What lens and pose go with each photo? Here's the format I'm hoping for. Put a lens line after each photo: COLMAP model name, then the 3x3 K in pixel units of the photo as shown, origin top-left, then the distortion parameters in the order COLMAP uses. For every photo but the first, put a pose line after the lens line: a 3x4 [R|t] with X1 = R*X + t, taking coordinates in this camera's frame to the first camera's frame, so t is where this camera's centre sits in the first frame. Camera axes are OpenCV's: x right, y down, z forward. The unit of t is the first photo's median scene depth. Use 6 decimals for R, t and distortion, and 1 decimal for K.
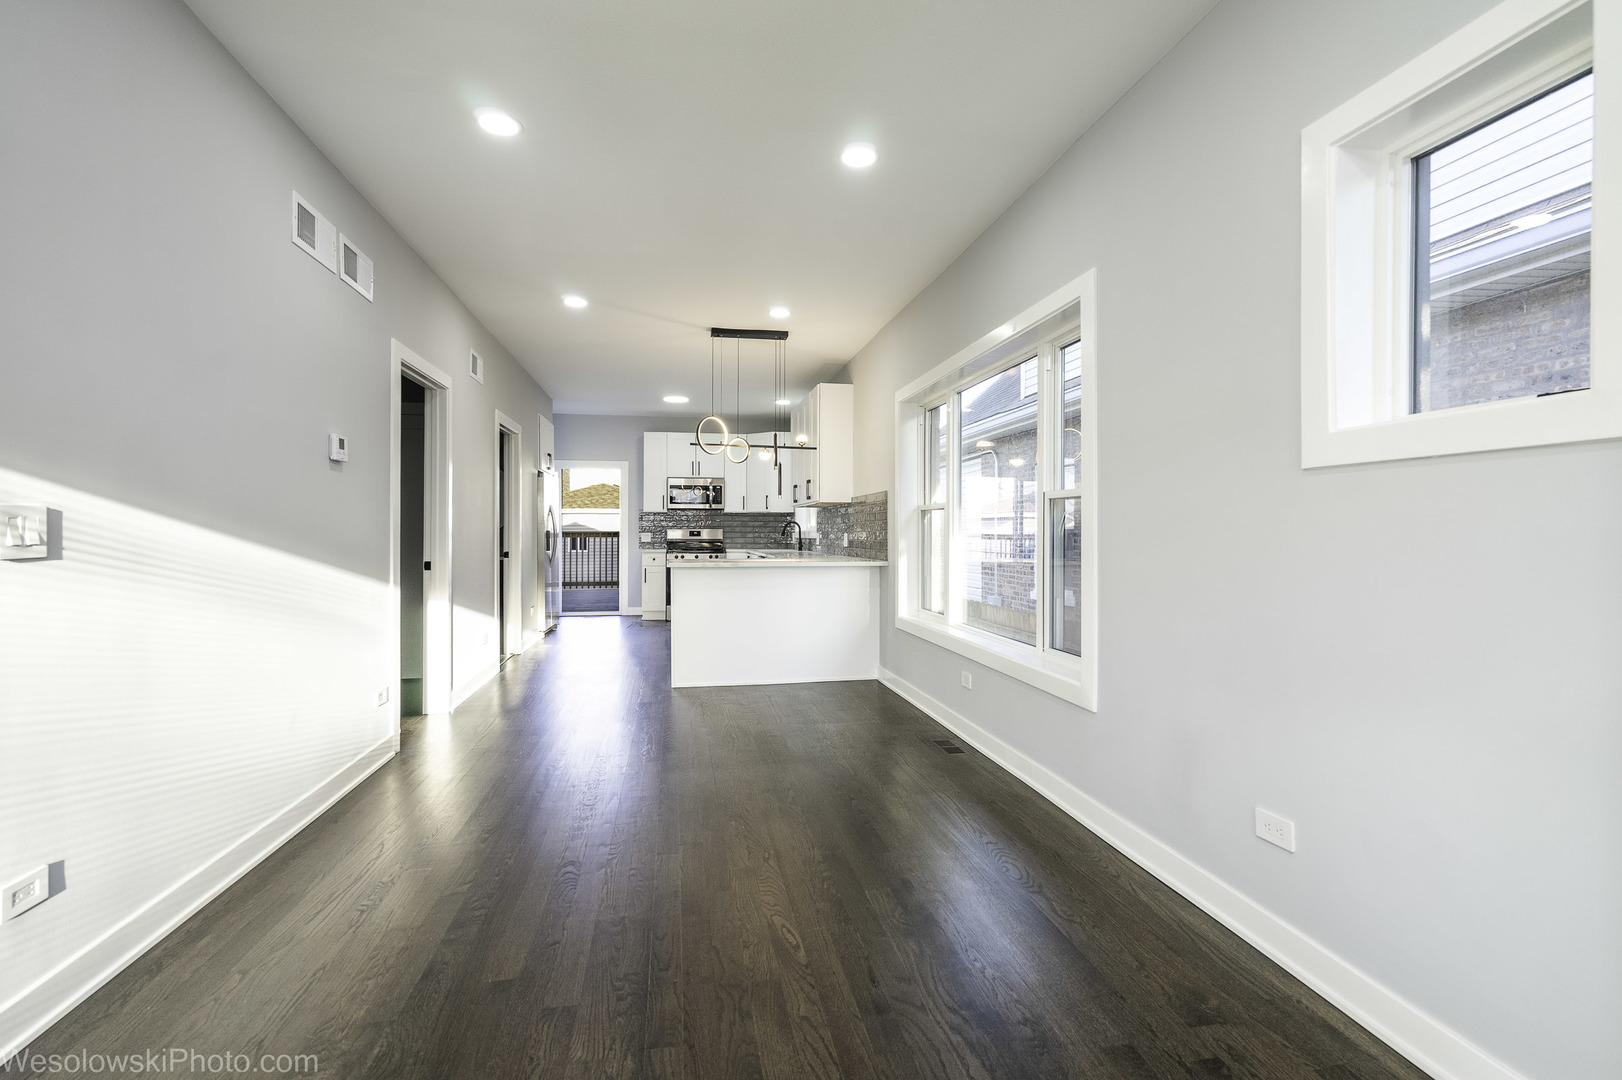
lens RADIAL K [[739.8, 0, 810.9], [0, 739.8, 535.6], [0, 0, 1]] dist [-0.007448, 0.003576]
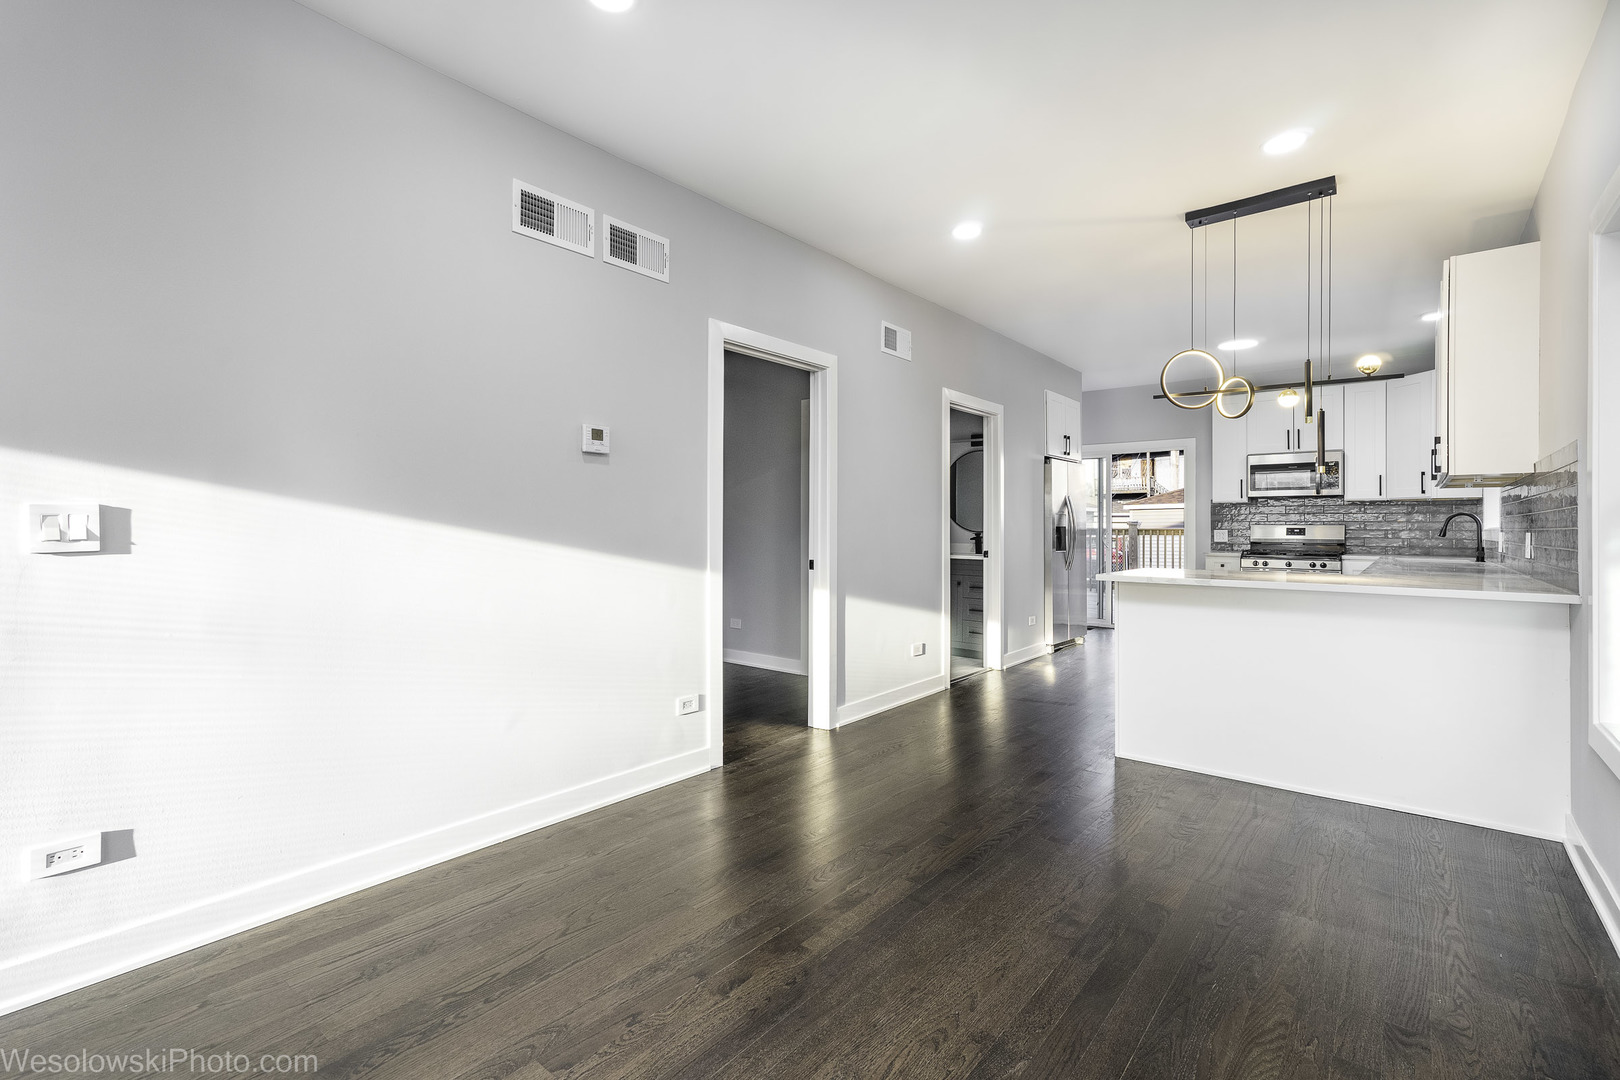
lens RADIAL K [[738.9, 0, 809.0], [0, 738.9, 527.5], [0, 0, 1]] dist [-0.007448, 0.003576]
pose [[0.645677, 0.003418, -0.763603, 0.138320], [-0.007069, 0.999974, -0.001501, -0.003306], [0.763578, 0.006367, 0.645684, 0.319639]]
